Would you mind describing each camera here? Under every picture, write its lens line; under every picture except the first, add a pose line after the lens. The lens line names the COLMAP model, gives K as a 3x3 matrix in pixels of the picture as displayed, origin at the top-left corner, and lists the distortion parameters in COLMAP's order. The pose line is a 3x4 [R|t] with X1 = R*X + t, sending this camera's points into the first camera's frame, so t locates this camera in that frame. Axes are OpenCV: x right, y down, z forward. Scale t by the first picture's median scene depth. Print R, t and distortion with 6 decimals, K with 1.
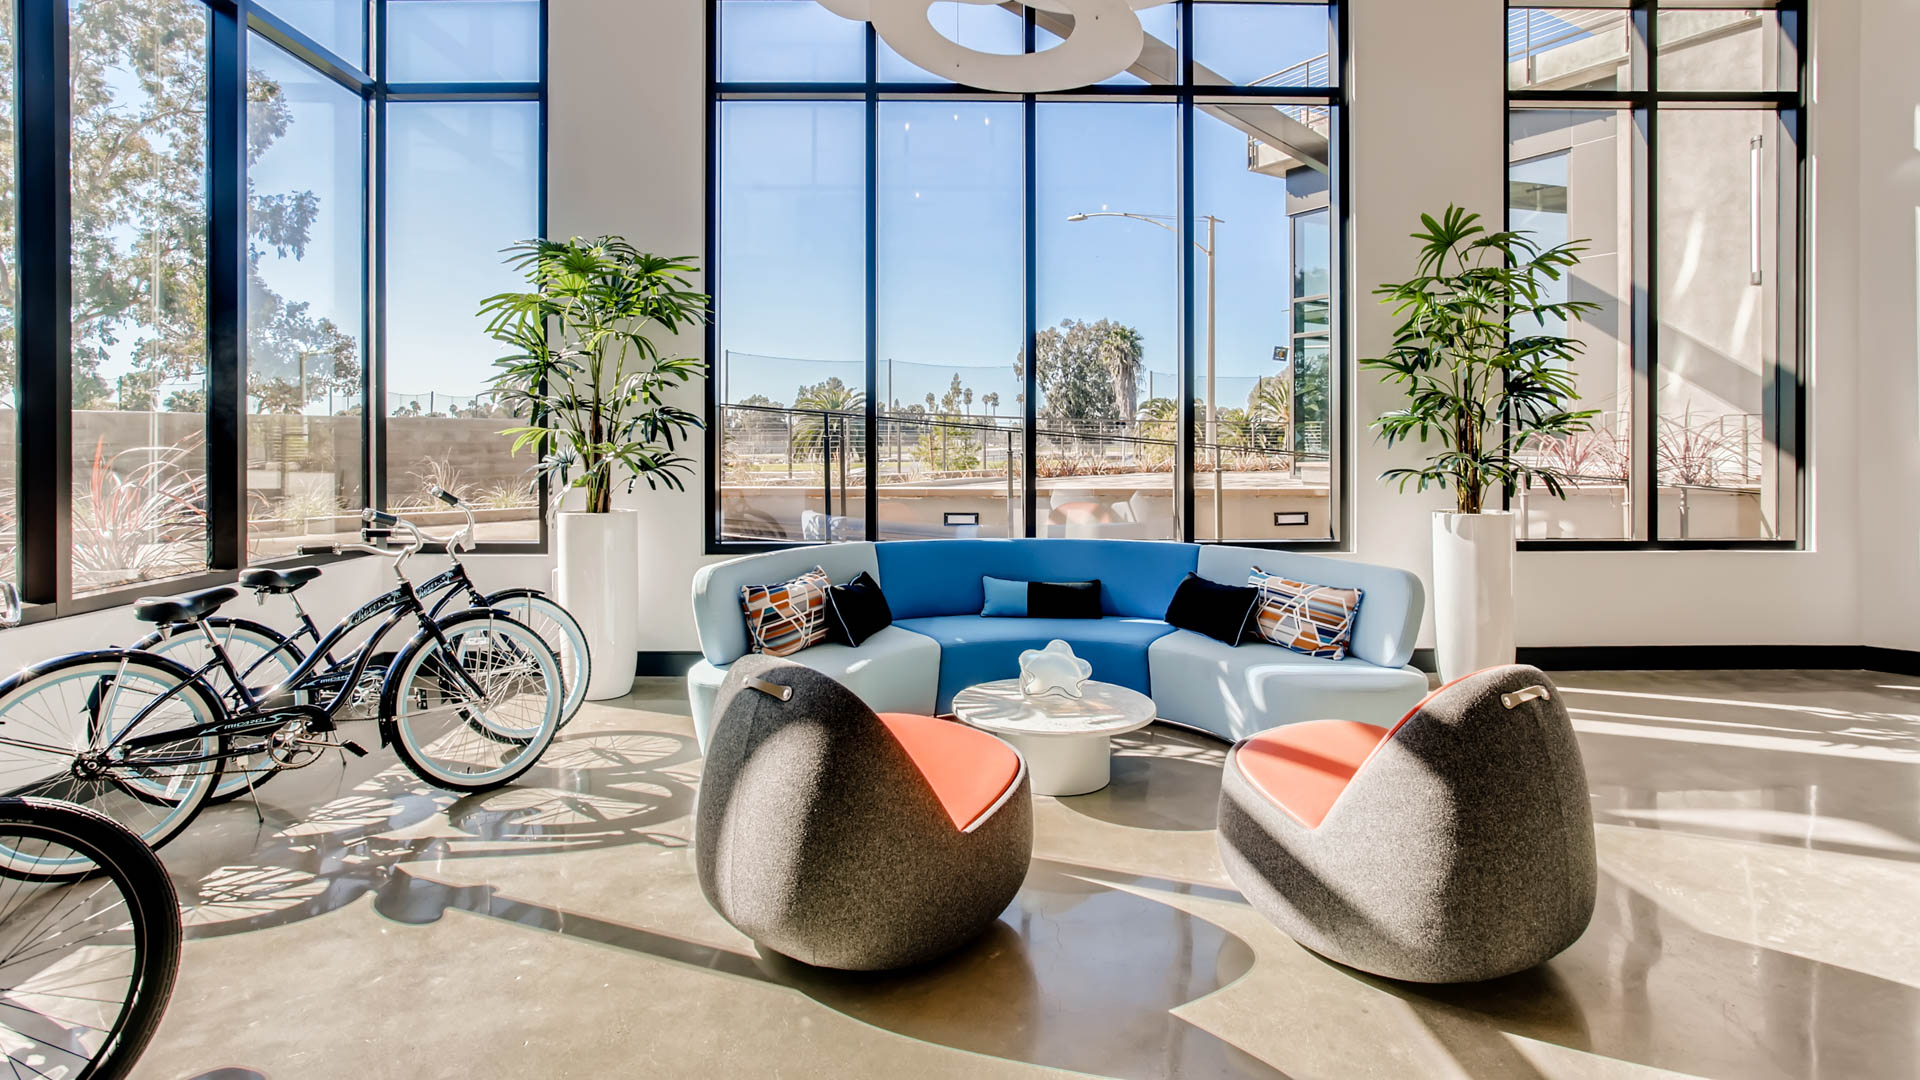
lens RADIAL K [[984.1, 0, 959.8], [0, 984.1, 451.5], [0, 0, 1]] dist [-0.001829, 0.006953]
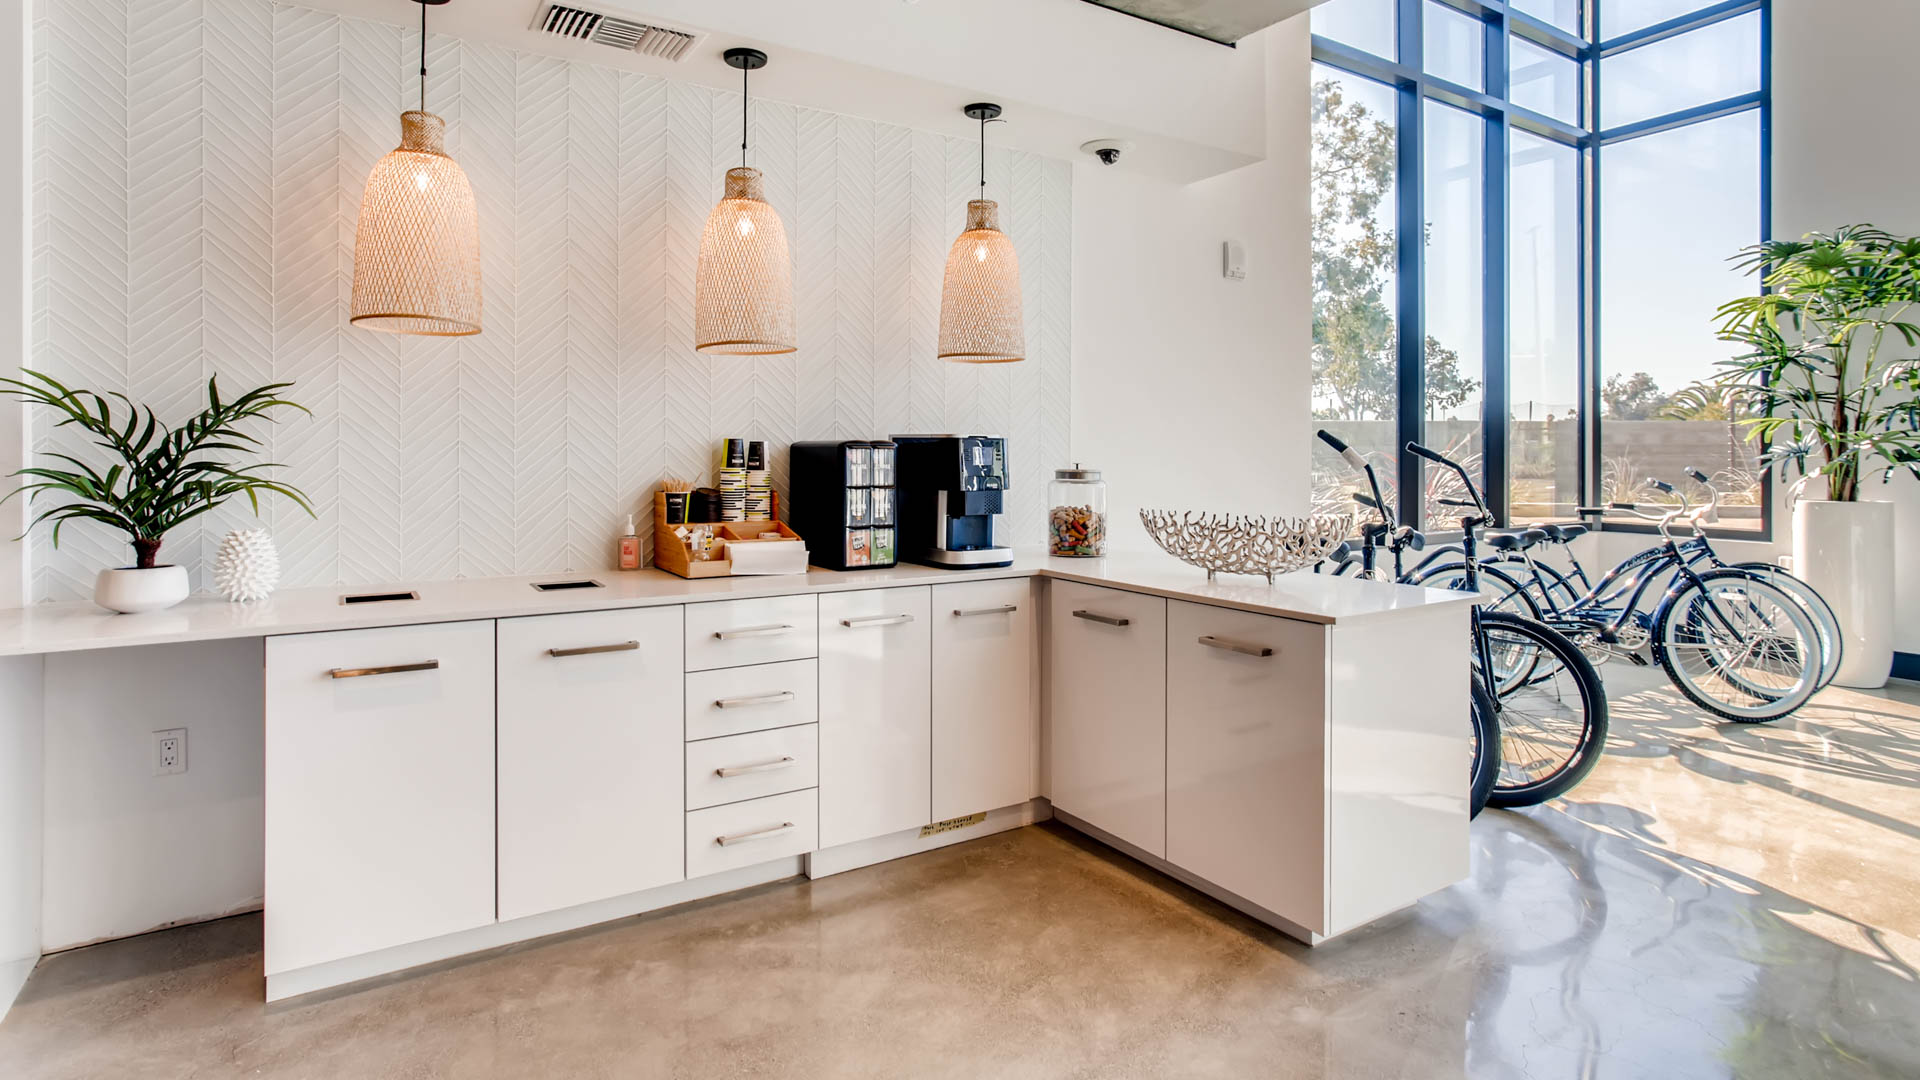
lens RADIAL K [[984.1, 0, 959.8], [0, 984.1, 451.5], [0, 0, 1]] dist [-0.001829, 0.006953]
pose [[0.521627, 0.002143, -0.853171, 0.026155], [-0.012381, 0.999911, -0.005058, 0.027085], [0.853084, 0.013201, 0.521607, -0.310380]]
